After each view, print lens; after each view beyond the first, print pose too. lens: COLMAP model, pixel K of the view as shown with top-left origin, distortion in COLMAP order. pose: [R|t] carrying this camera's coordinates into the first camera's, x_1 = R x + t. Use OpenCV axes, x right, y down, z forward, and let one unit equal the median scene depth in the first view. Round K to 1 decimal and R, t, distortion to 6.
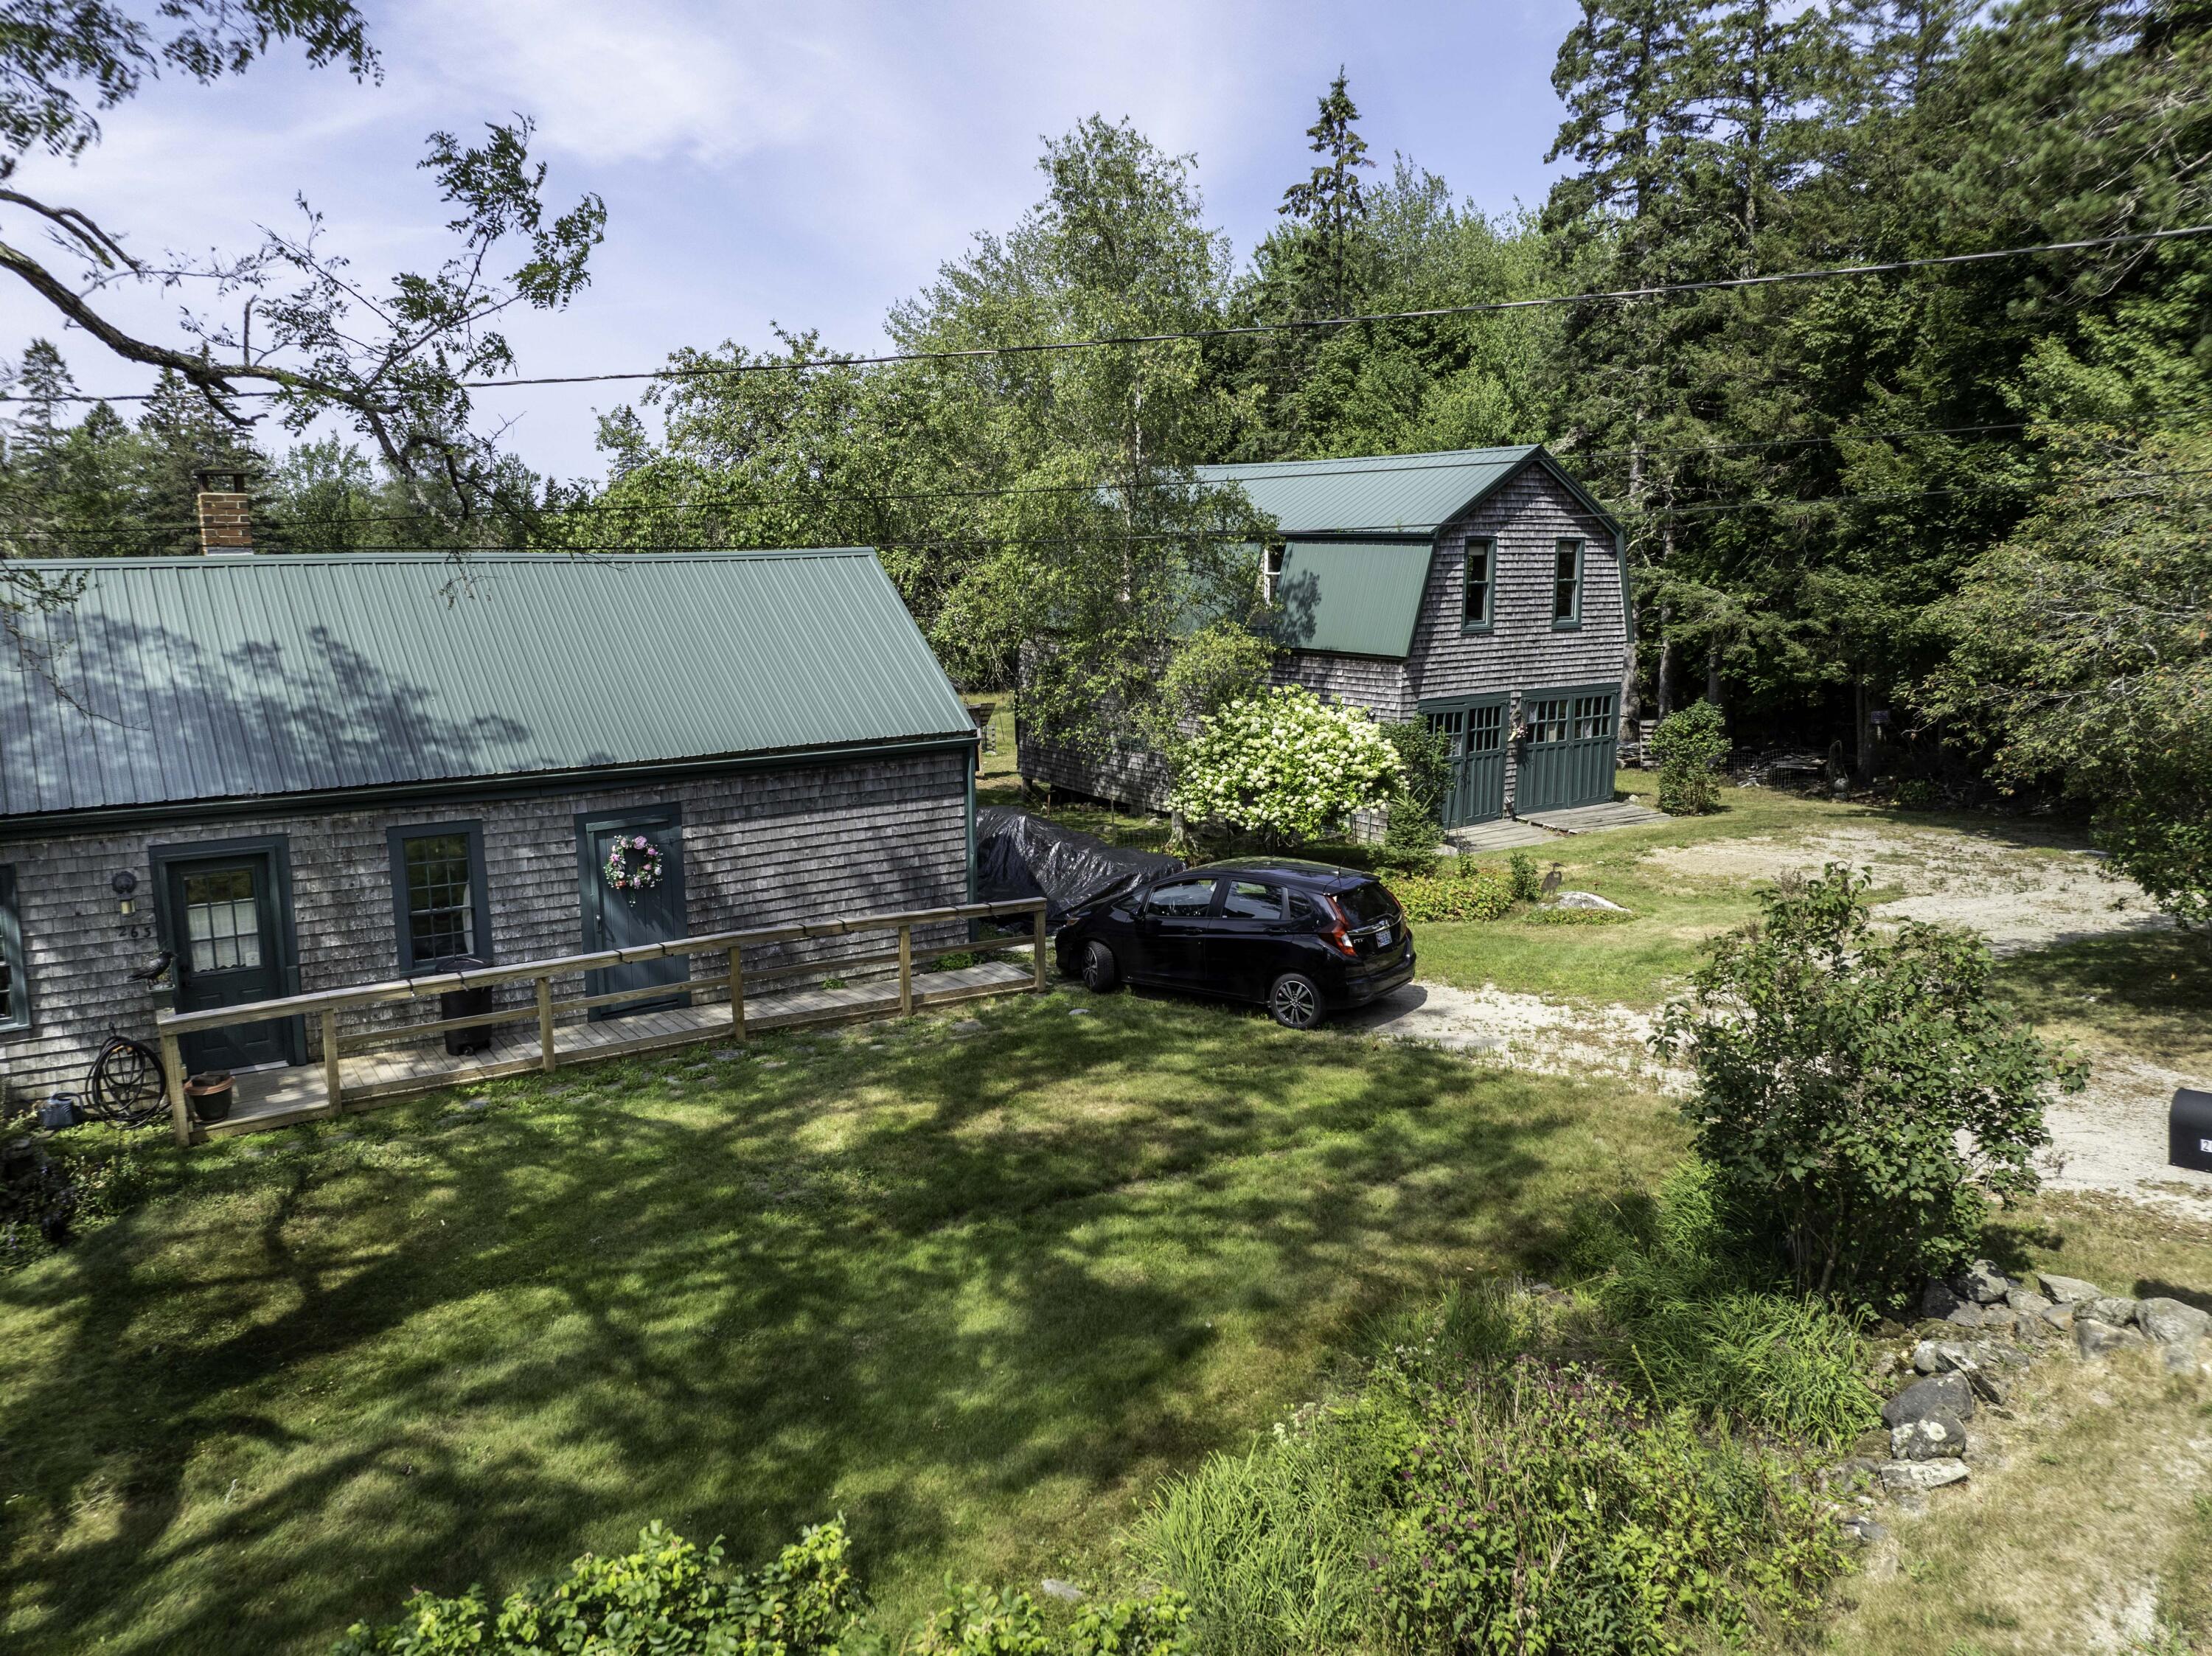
lens RADIAL K [[1564.7, 0, 1106.0], [0, 1564.7, 828.0], [0, 0, 1]] dist [-0.024040, -0.004068]
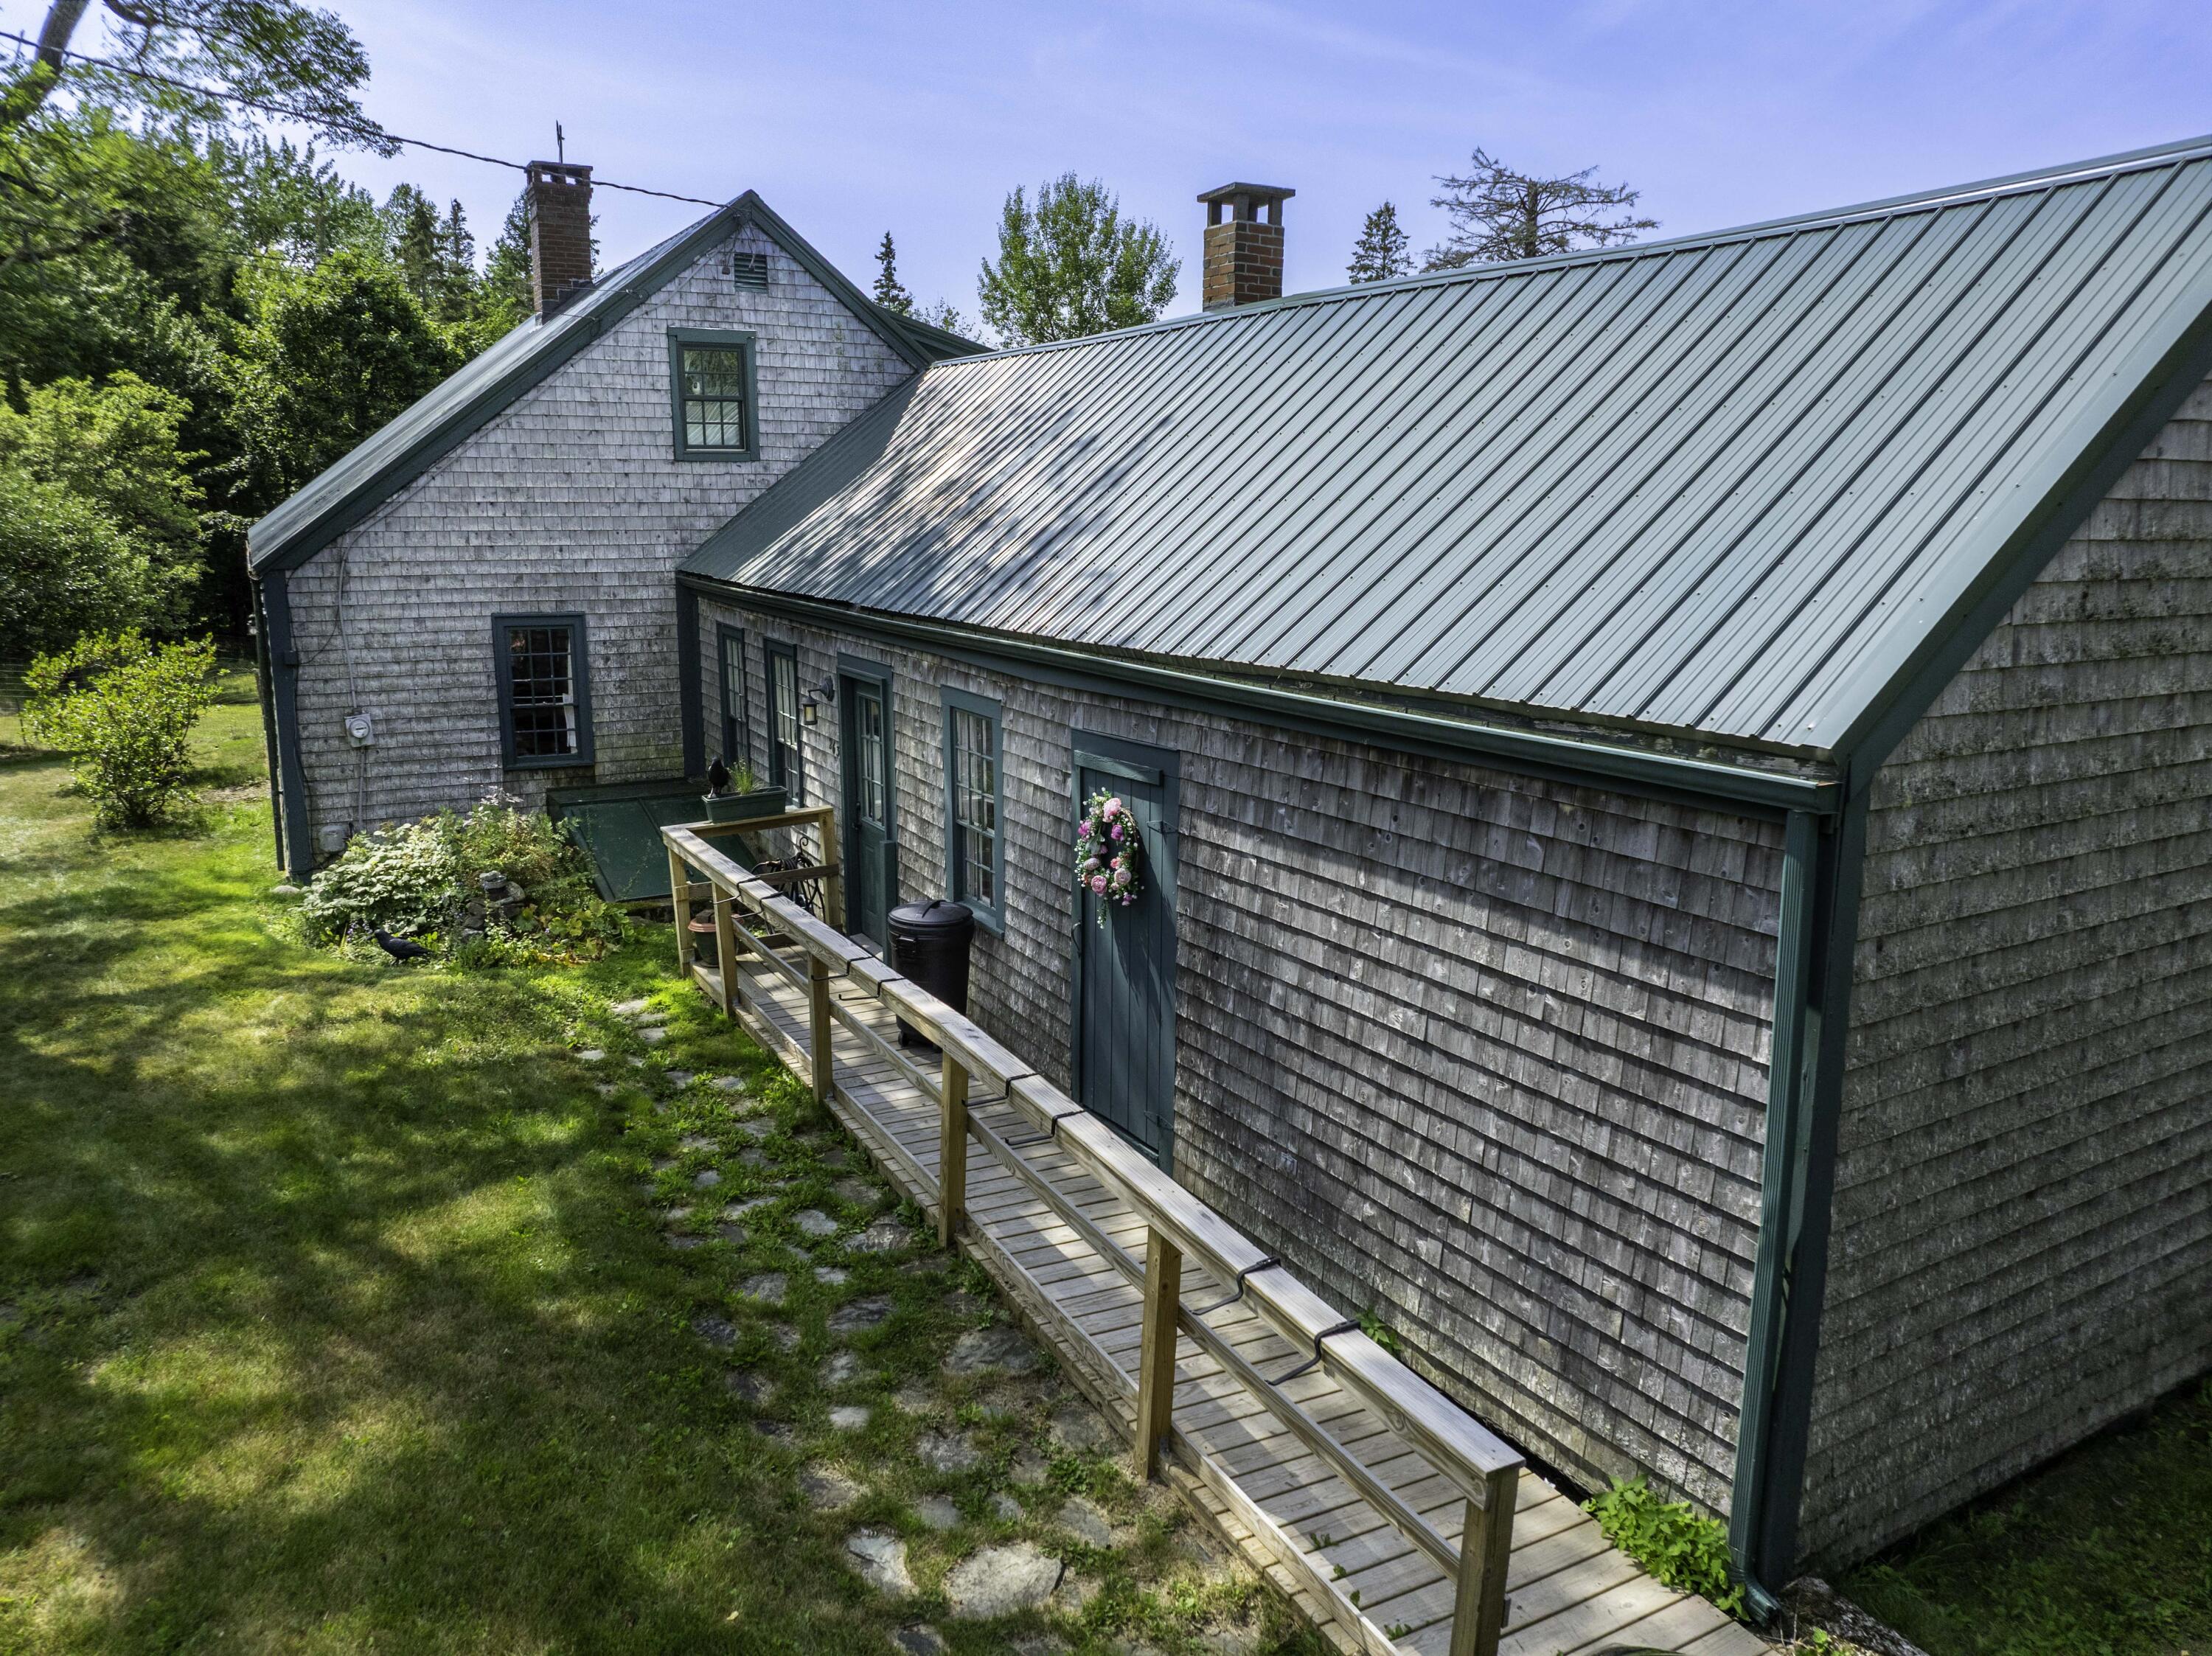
lens RADIAL K [[1564.7, 0, 1106.0], [0, 1564.7, 828.0], [0, 0, 1]] dist [-0.024040, -0.004068]
pose [[-0.095629, 0.198822, -0.975359, 0.200343], [-0.192136, 0.957736, 0.214068, -0.097140], [0.976698, 0.207872, -0.053386, 1.079381]]
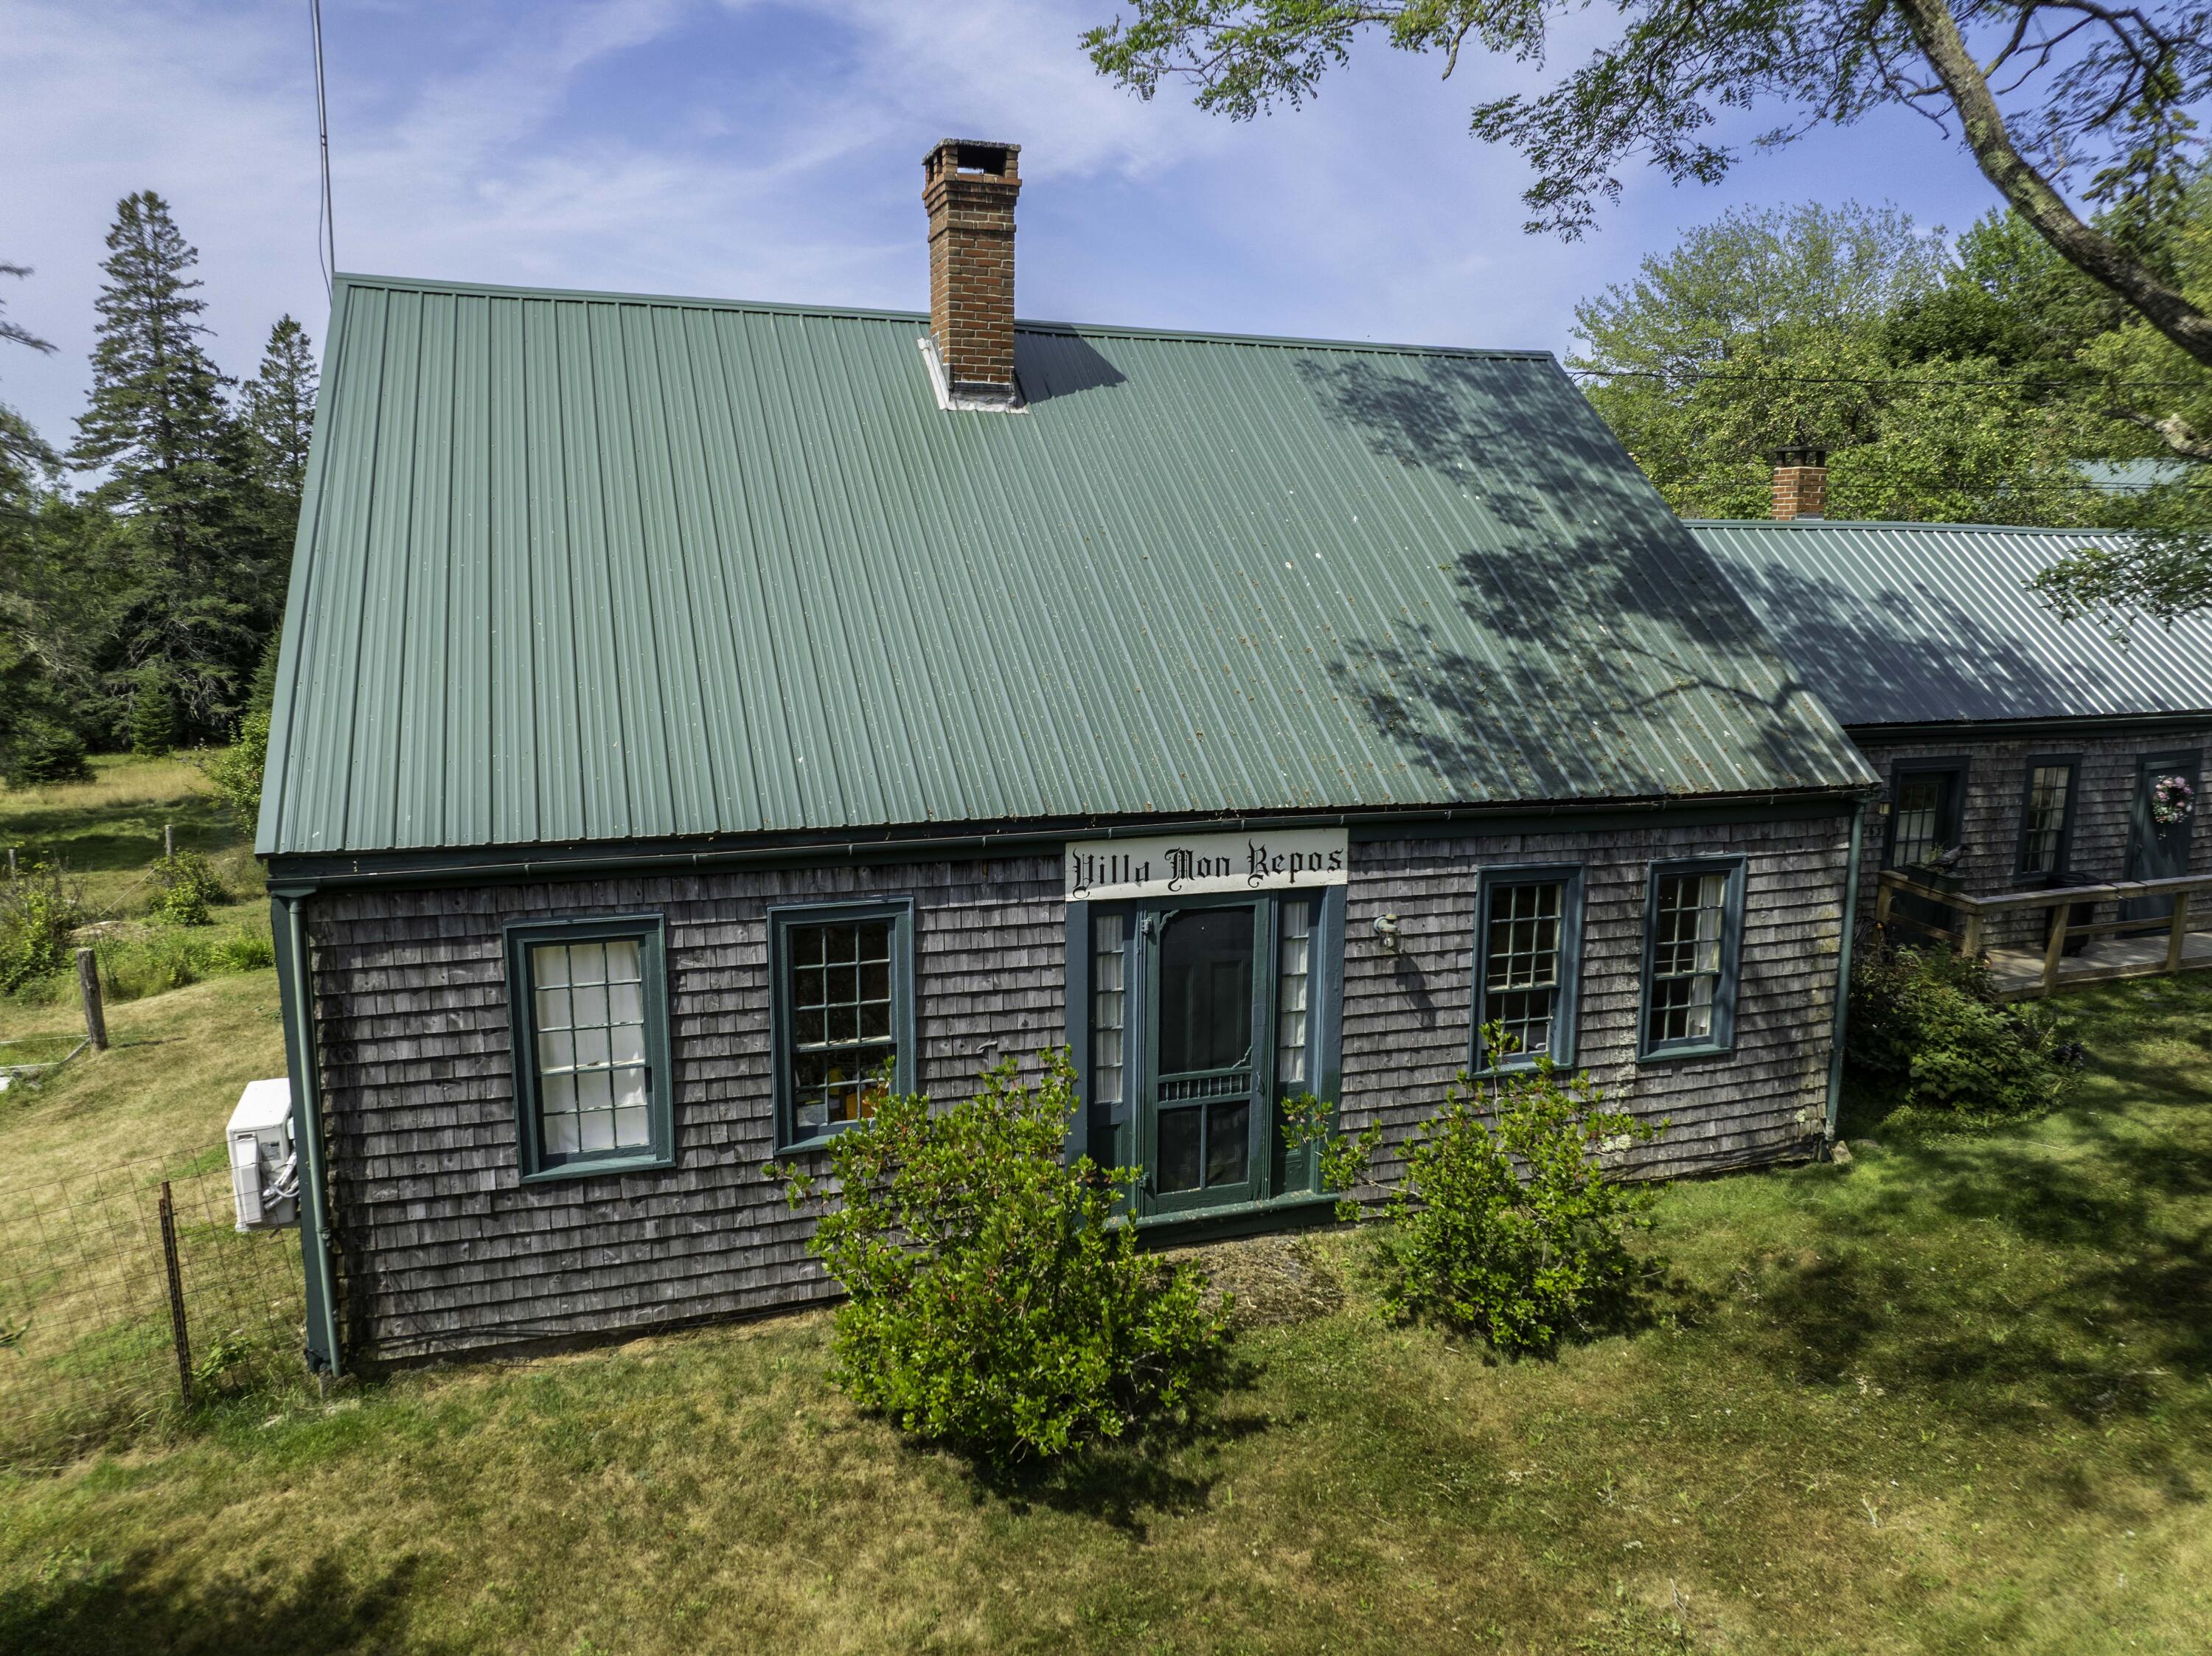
lens RADIAL K [[1581.9, 0, 1104.8], [0, 1581.9, 819.4], [0, 0, 1]] dist [-0.011316, -0.004441]
pose [[0.971628, 0.048008, -0.231591, -0.827111], [-0.050330, 0.998724, -0.004125, 0.083218], [0.231097, 0.015664, 0.972805, -0.287586]]
